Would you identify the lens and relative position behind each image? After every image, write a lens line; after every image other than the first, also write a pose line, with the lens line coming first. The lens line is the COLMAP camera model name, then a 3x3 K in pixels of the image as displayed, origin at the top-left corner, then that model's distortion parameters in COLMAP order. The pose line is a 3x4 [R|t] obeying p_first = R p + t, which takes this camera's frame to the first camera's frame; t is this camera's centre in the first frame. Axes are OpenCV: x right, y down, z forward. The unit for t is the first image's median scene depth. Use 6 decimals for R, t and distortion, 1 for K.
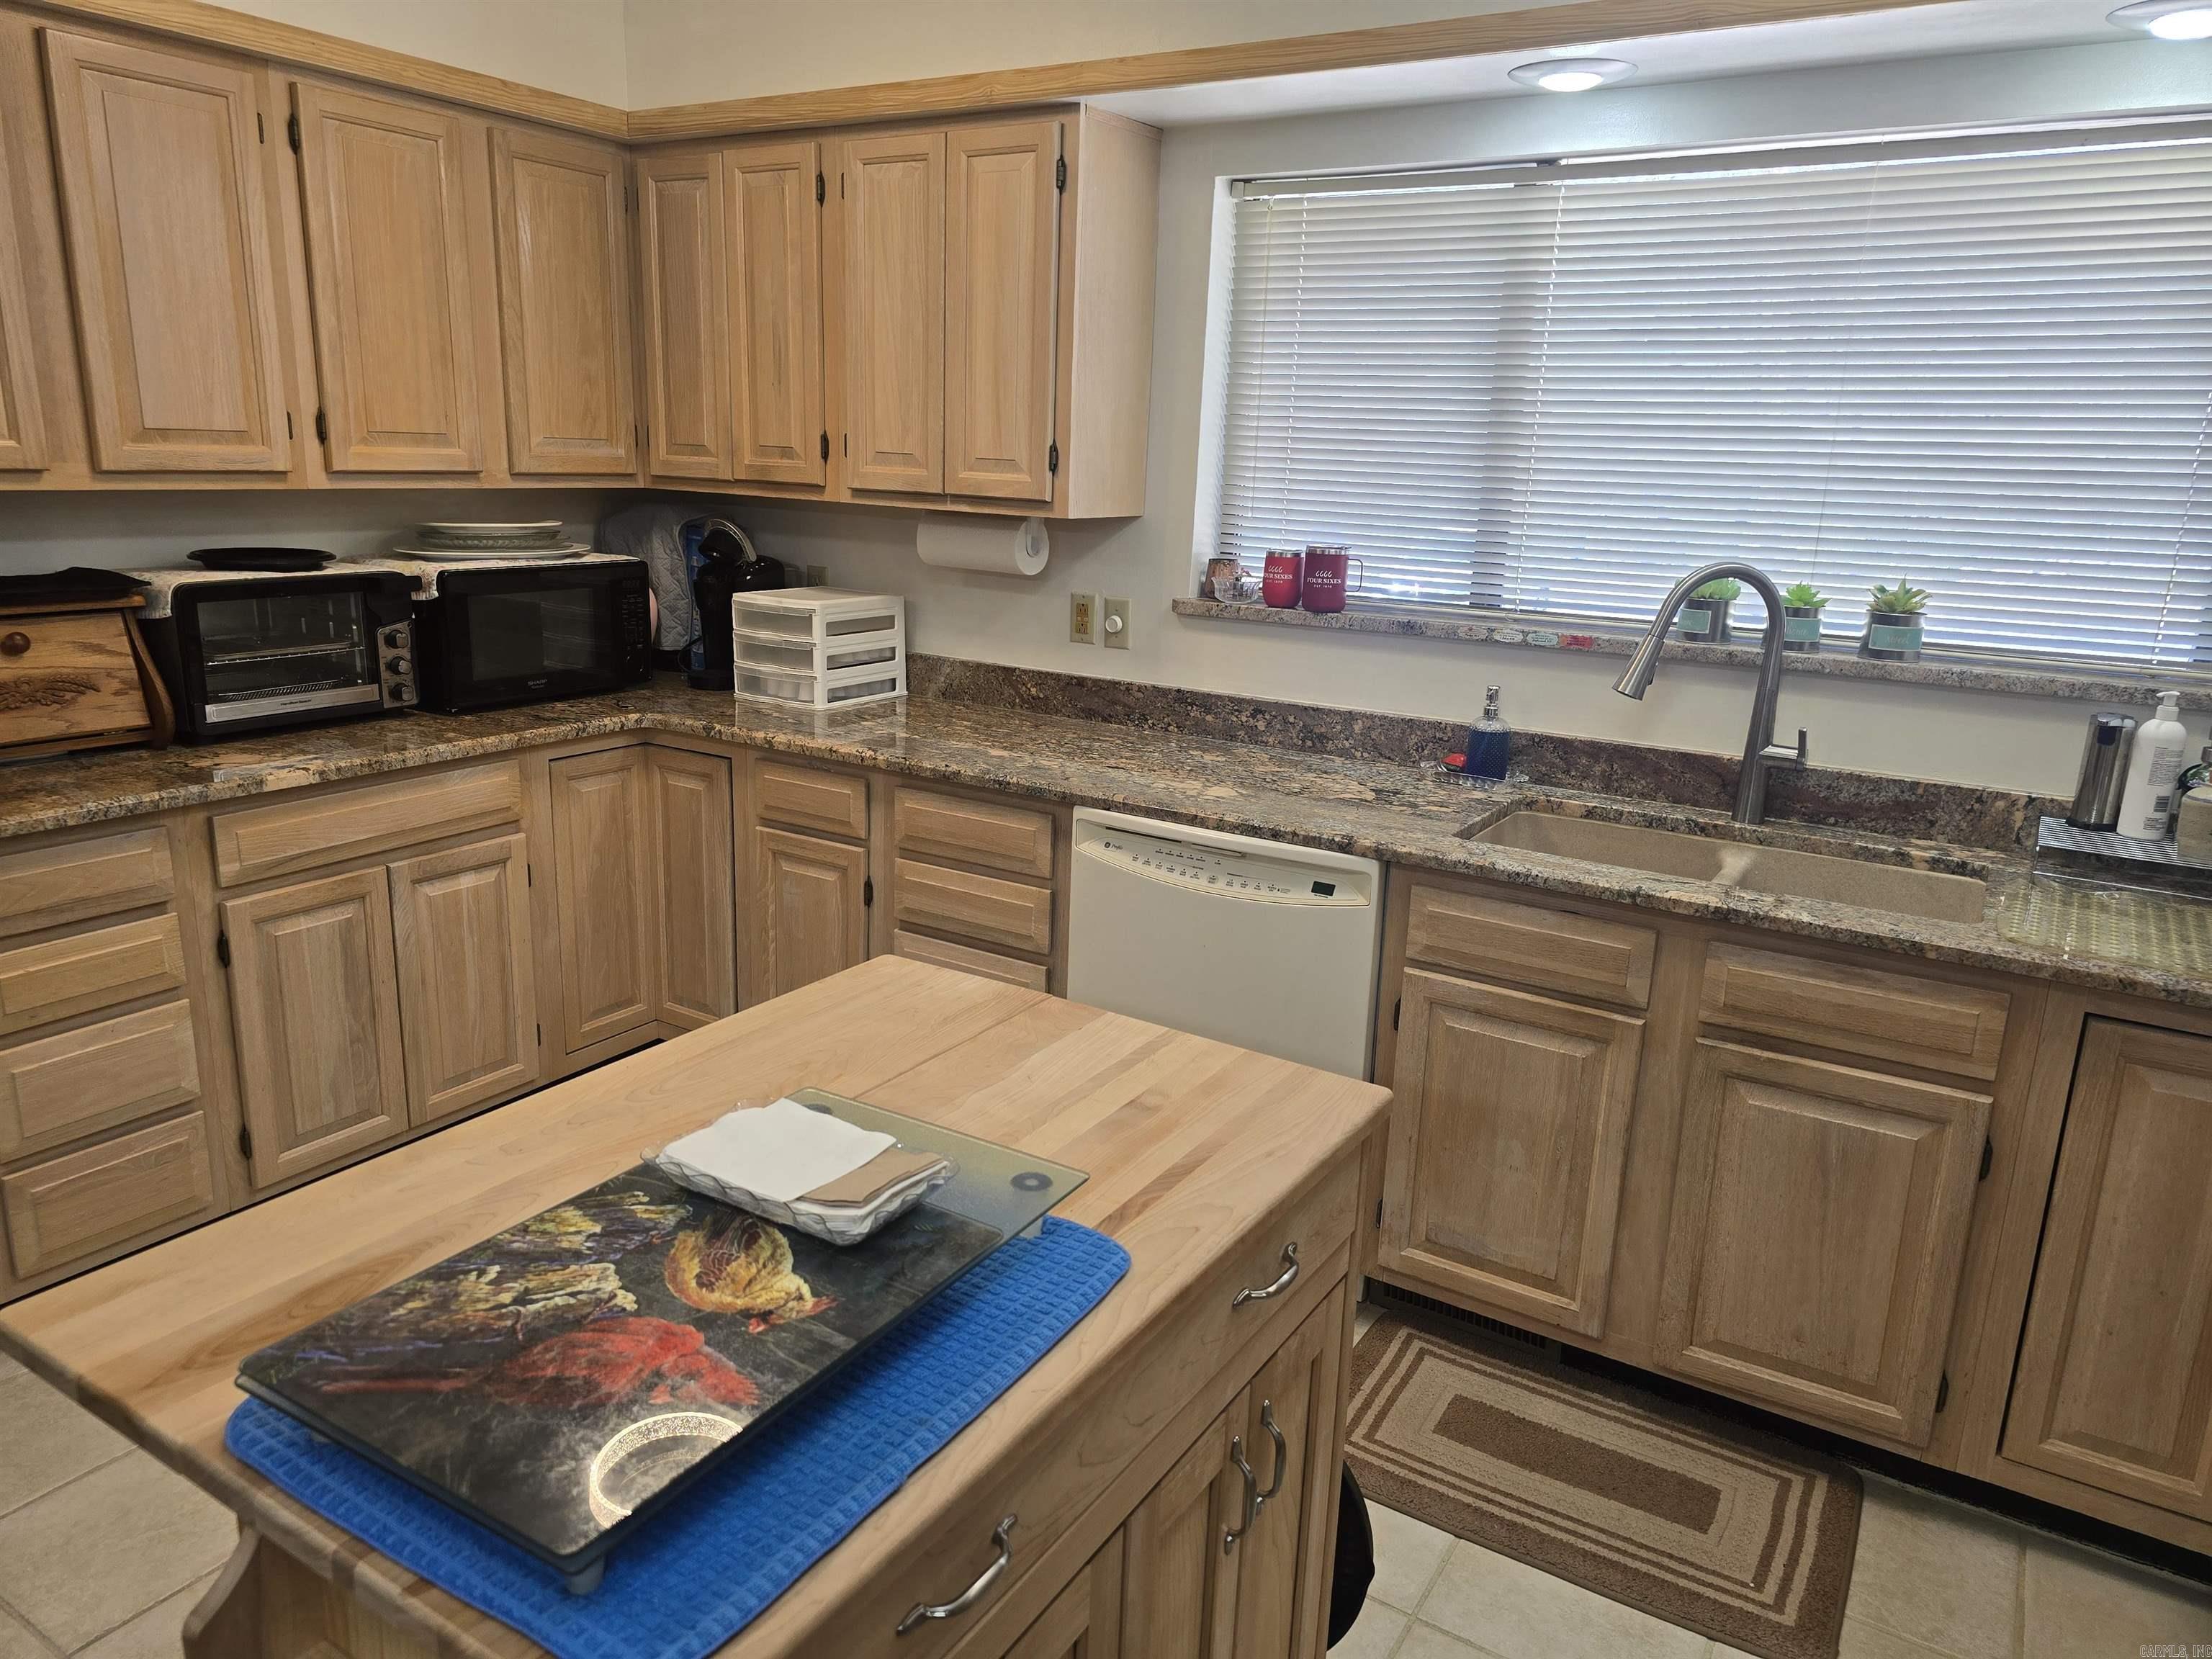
lens RADIAL K [[1471.7, 0, 1100.5], [0, 1471.7, 835.4], [0, 0, 1]] dist [0.045278, -0.032534]
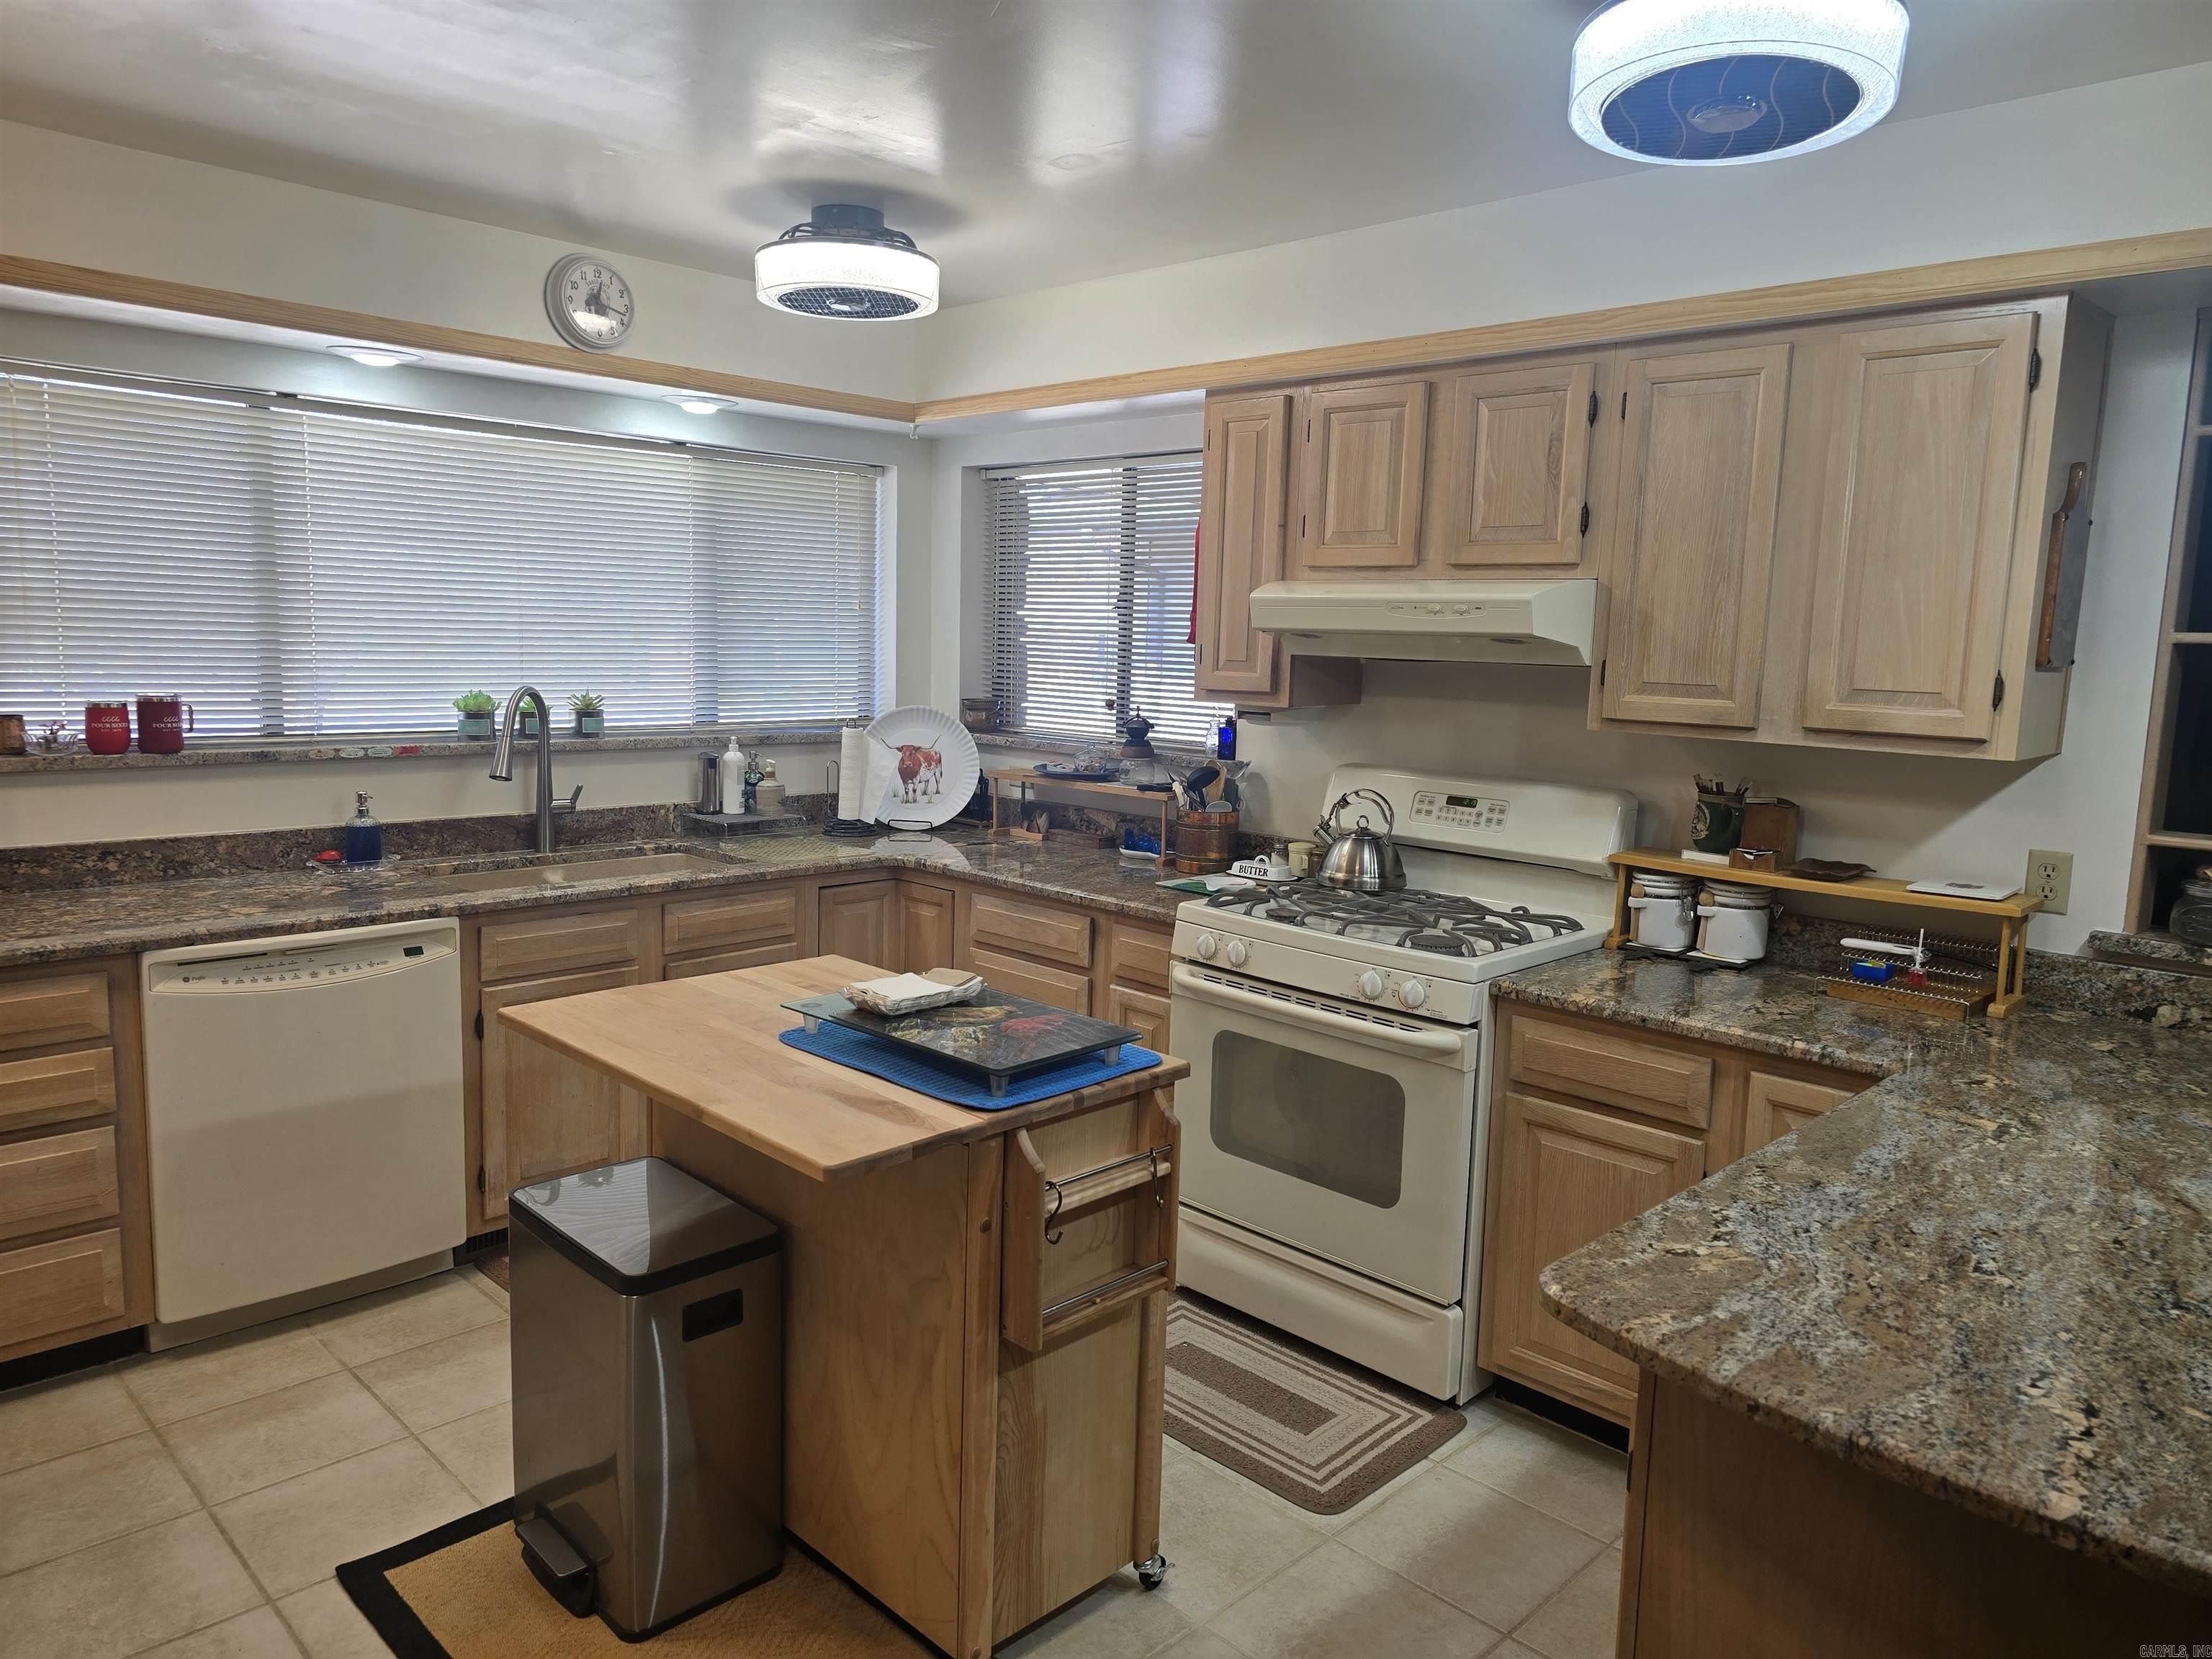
lens RADIAL K [[1471.7, 0, 1087.2], [0, 1471.7, 811.9], [0, 0, 1]] dist [0.045278, -0.032534]
pose [[0.229378, -0.147527, 0.962092, -0.865209], [0.223592, 0.970000, 0.095432, -0.067994], [-0.947308, 0.193226, 0.255482, 0.074561]]
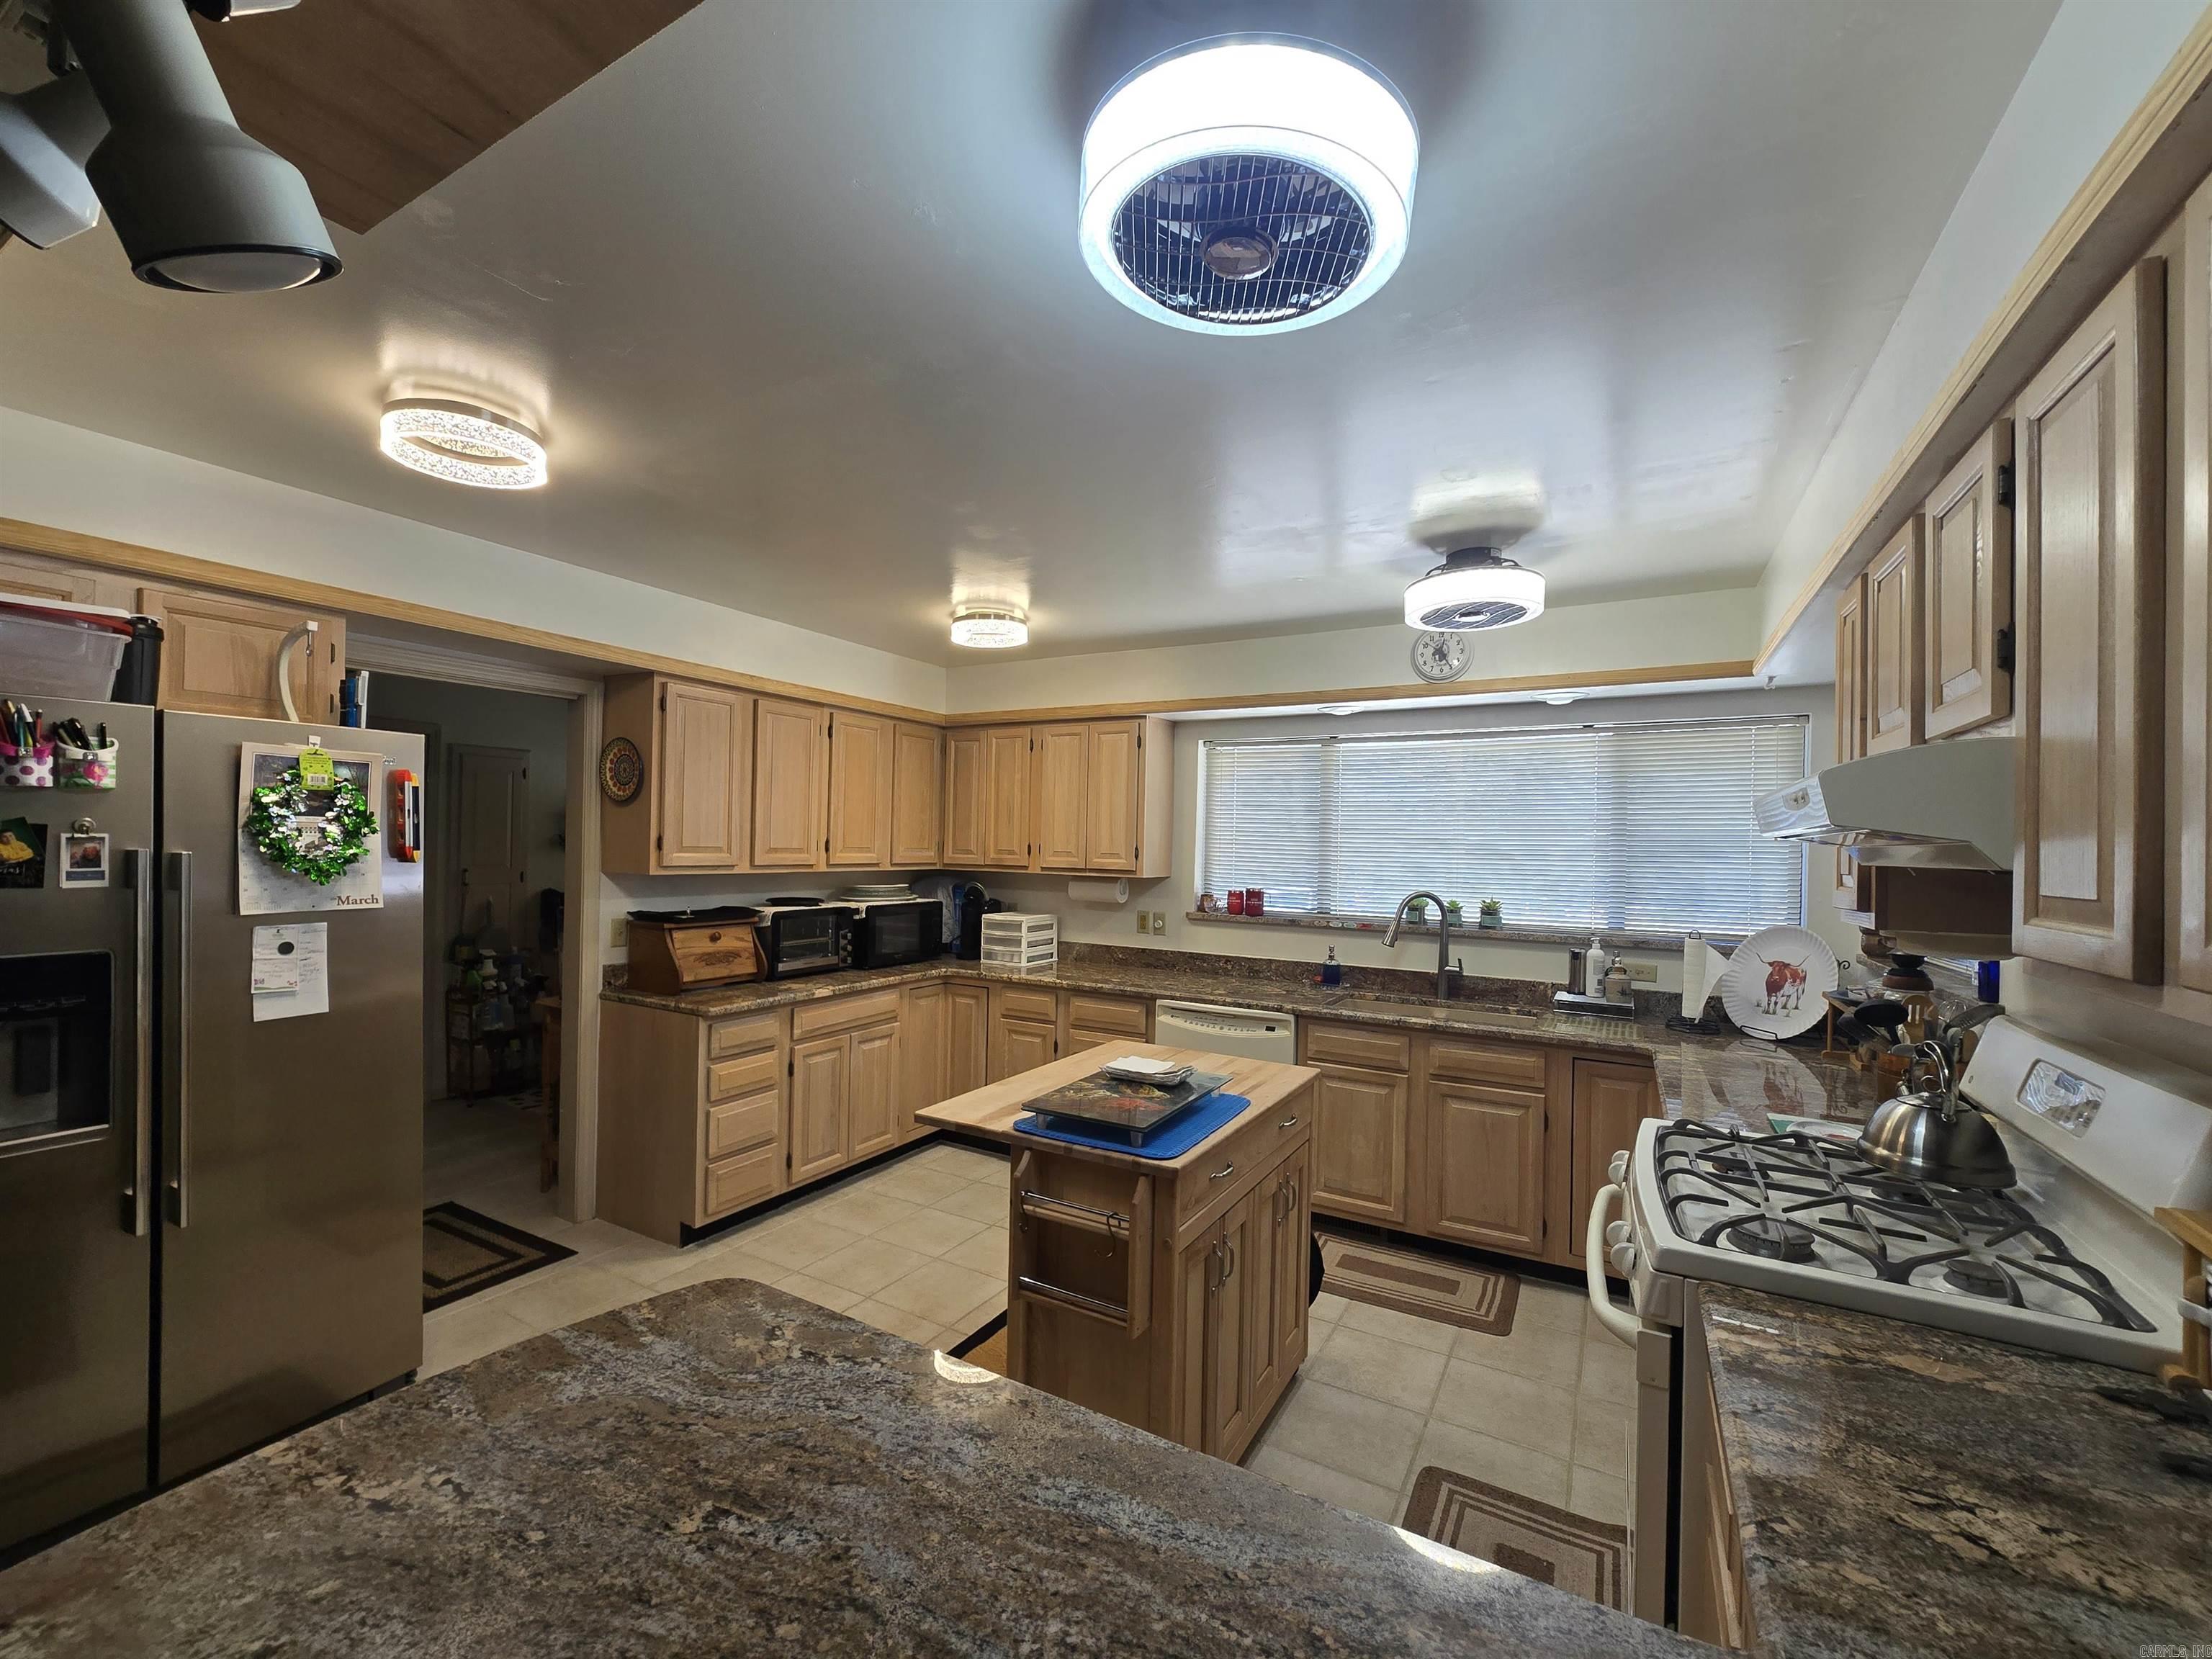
lens RADIAL K [[896.0, 0, 1110.1], [0, 896.0, 850.6], [0, 0, 1]] dist [0.001522, 0.000040]
pose [[0.998966, -0.013104, 0.043545, -0.148808], [0.023457, 0.968841, -0.246570, 0.098034], [-0.038957, 0.247336, 0.968146, -0.409296]]
